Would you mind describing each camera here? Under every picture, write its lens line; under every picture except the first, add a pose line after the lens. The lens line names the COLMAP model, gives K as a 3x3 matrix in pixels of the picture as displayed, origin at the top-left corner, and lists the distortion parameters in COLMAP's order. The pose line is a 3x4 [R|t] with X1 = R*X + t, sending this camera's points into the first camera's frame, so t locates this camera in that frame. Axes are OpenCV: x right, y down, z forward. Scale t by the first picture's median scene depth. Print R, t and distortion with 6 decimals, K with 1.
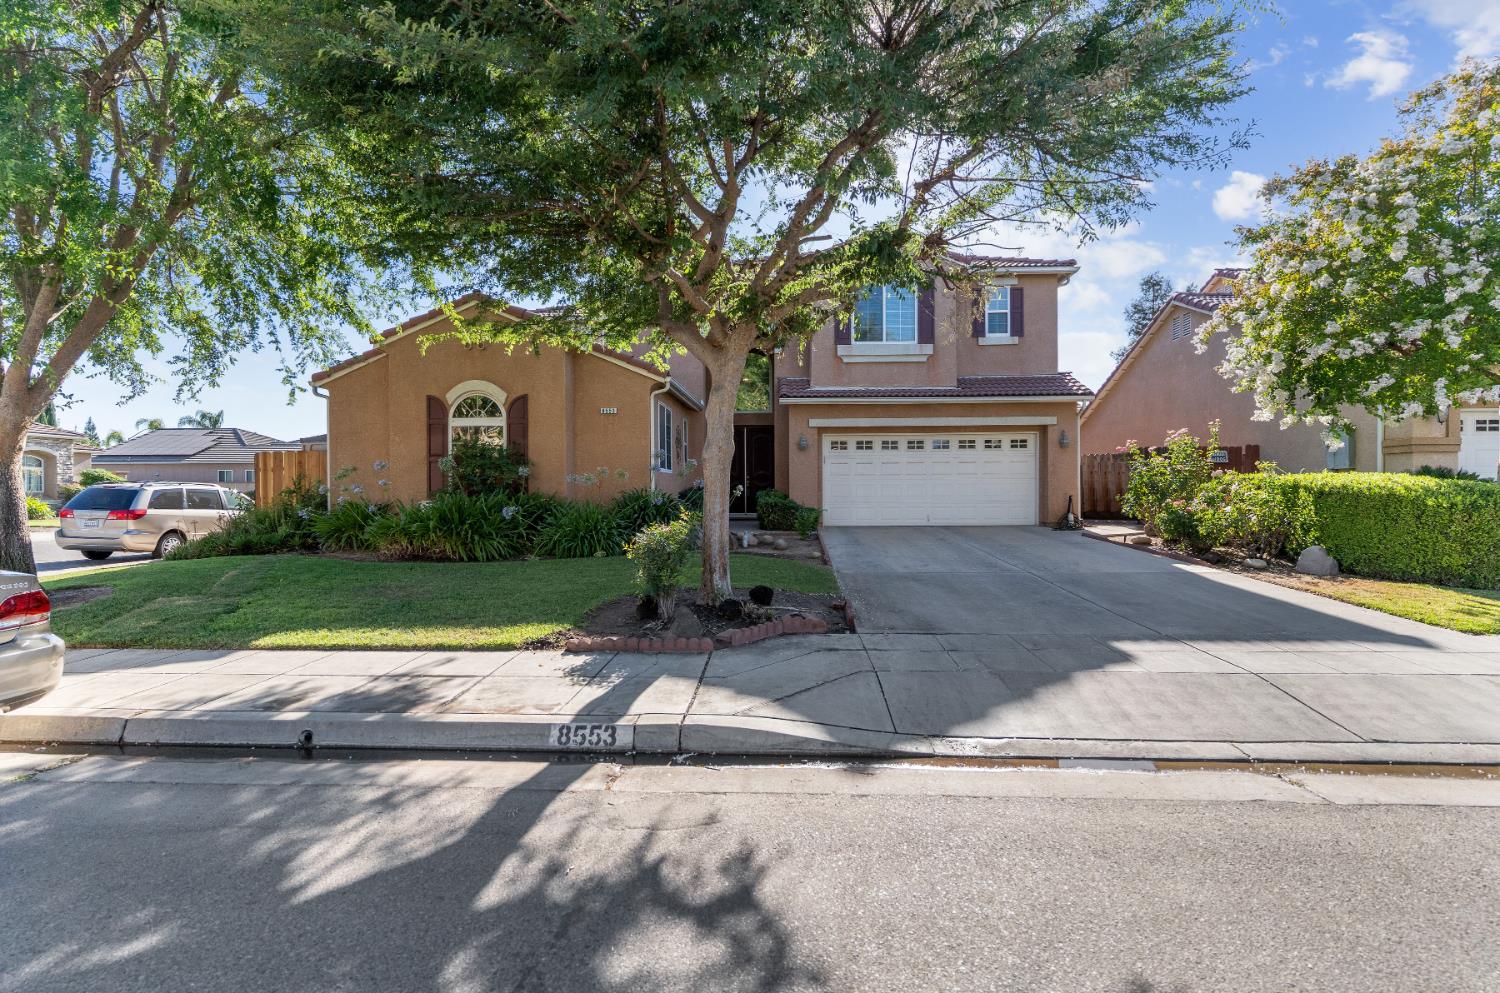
lens RADIAL K [[744.1, 0, 750.0], [0, 744.1, 496.5], [0, 0, 1]] dist [0.000362, -0.000053]
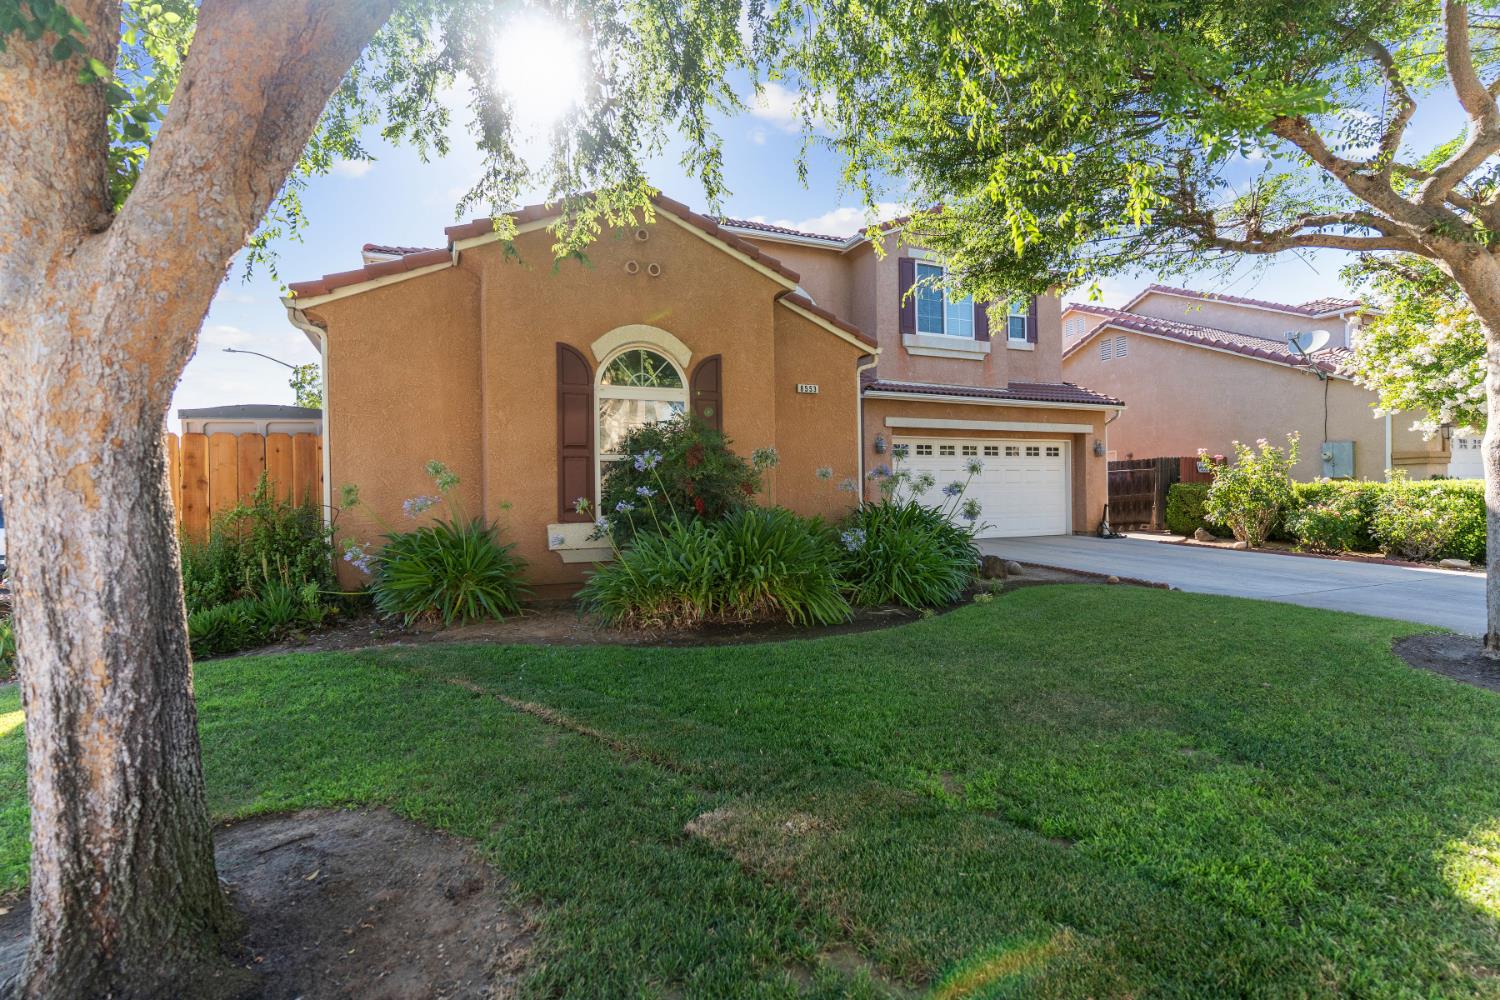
lens RADIAL K [[731.5, 0, 750.0], [0, 731.5, 500.0], [0, 0, 1]] dist [0.006255, -0.000097]
pose [[0.892834, -0.007948, 0.450316, -0.441503], [0.013654, 0.999862, -0.009423, -0.003861], [-0.450179, 0.014562, 0.892819, 0.331240]]
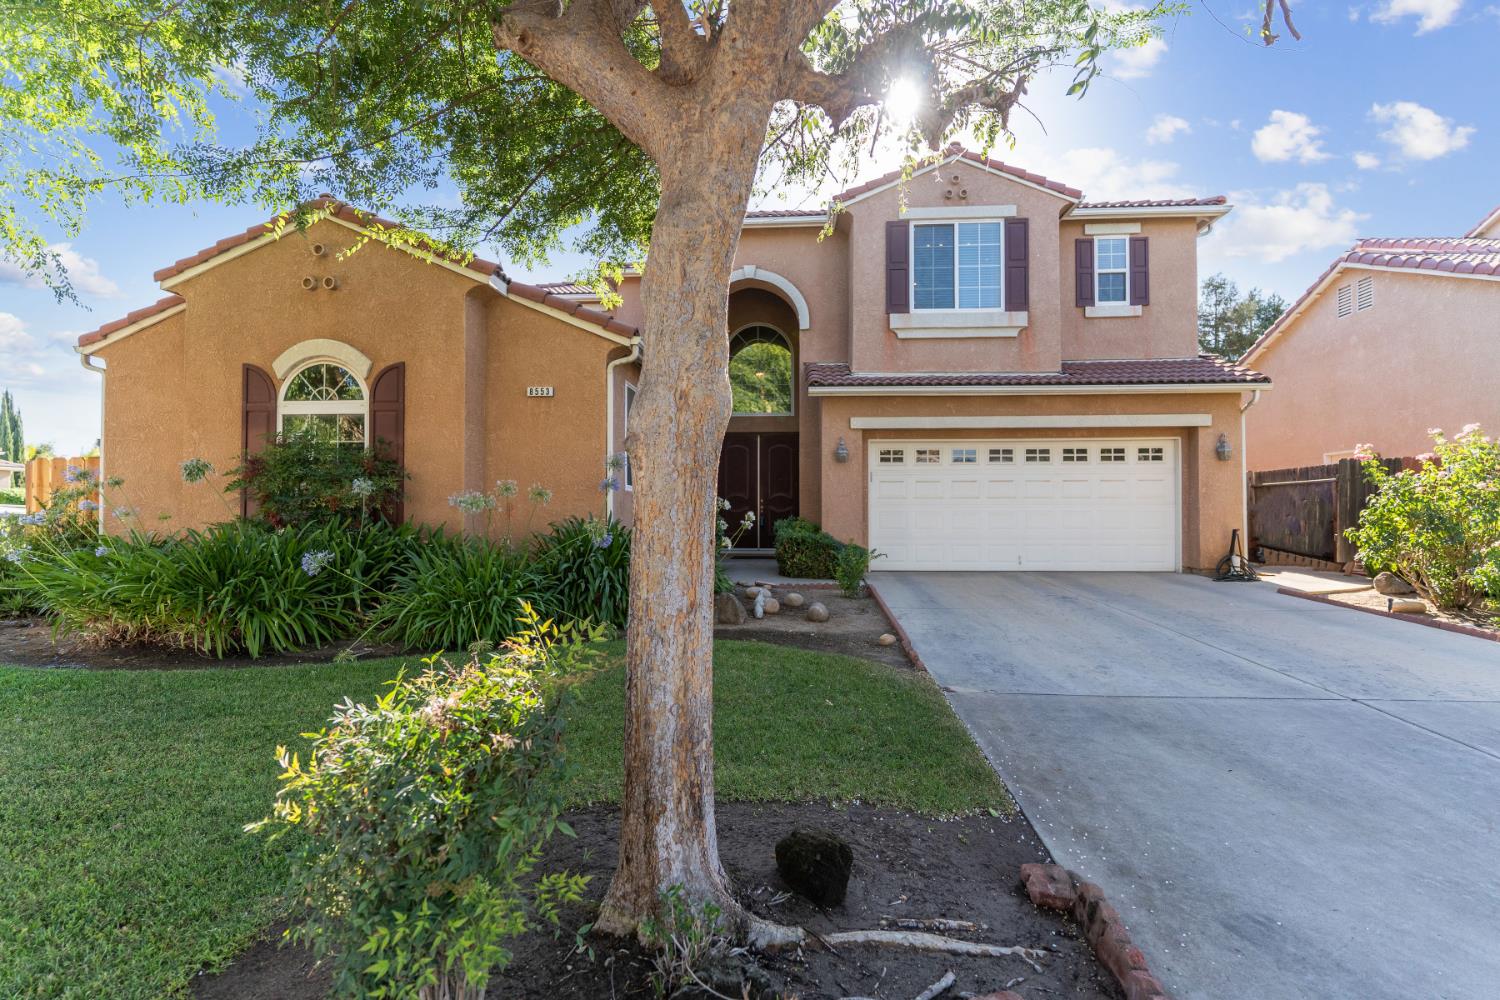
lens RADIAL K [[731.5, 0, 750.0], [0, 731.5, 500.0], [0, 0, 1]] dist [0.006255, -0.000097]
pose [[0.999862, 0.004996, -0.015833, -0.003663], [-0.005434, 0.999600, -0.027739, -0.007058], [0.015688, 0.027821, 0.999490, 0.317827]]
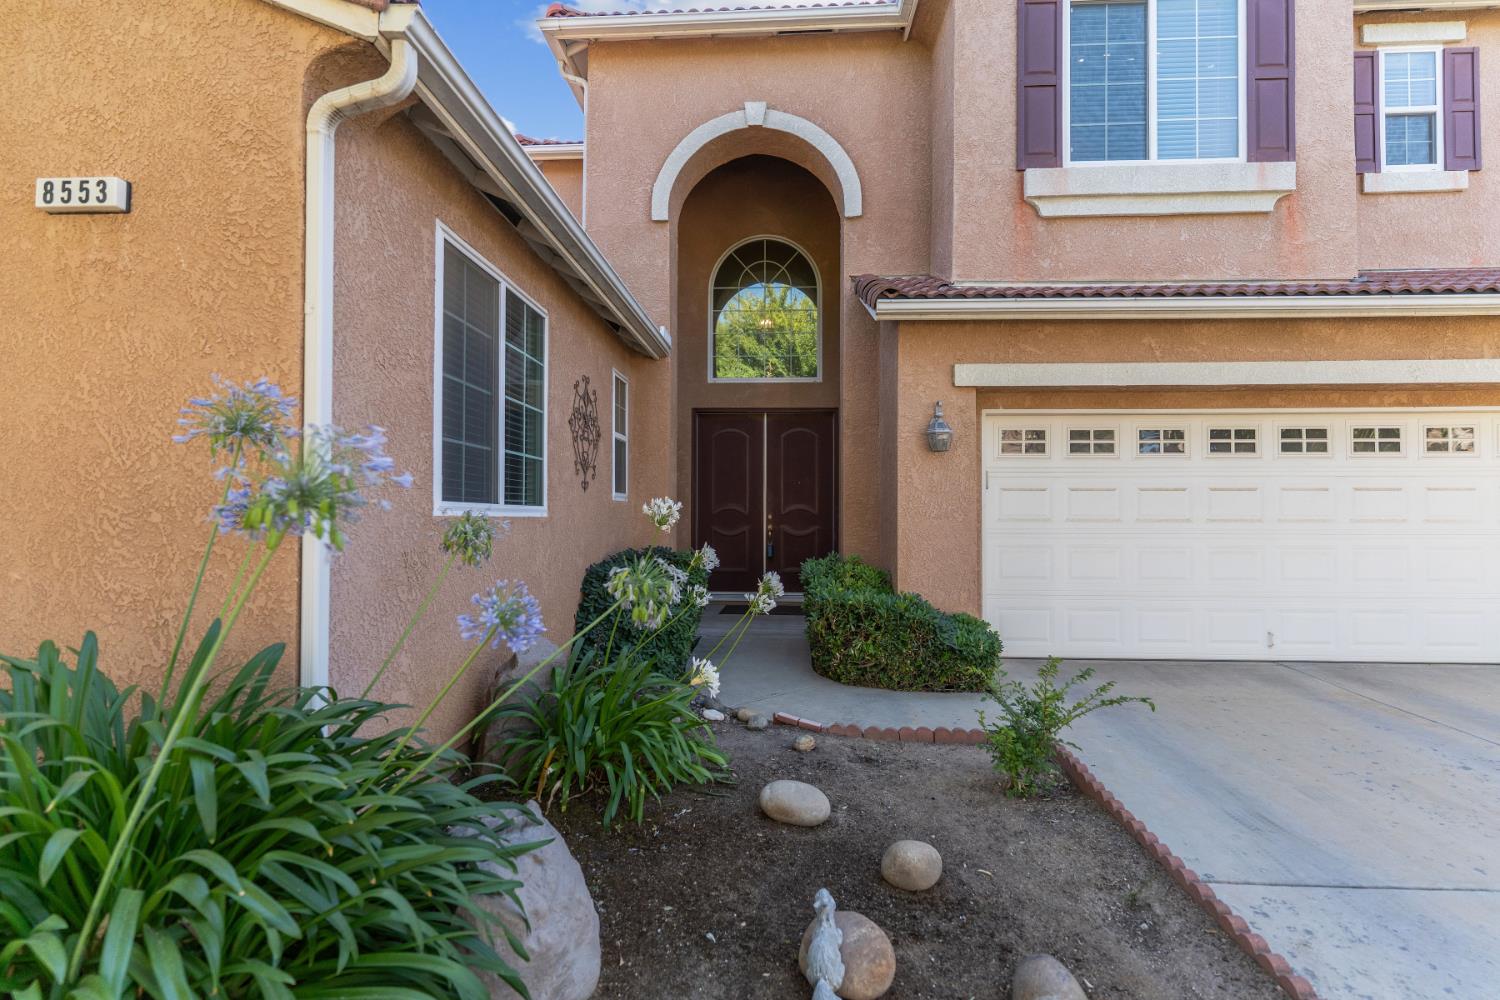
lens RADIAL K [[731.5, 0, 750.0], [0, 731.5, 500.0], [0, 0, 1]] dist [0.006255, -0.000097]
pose [[0.999958, 0.007772, -0.004890, -0.016927], [-0.007928, 0.999436, -0.032641, -0.026934], [0.004634, 0.032679, 0.999455, 0.659660]]
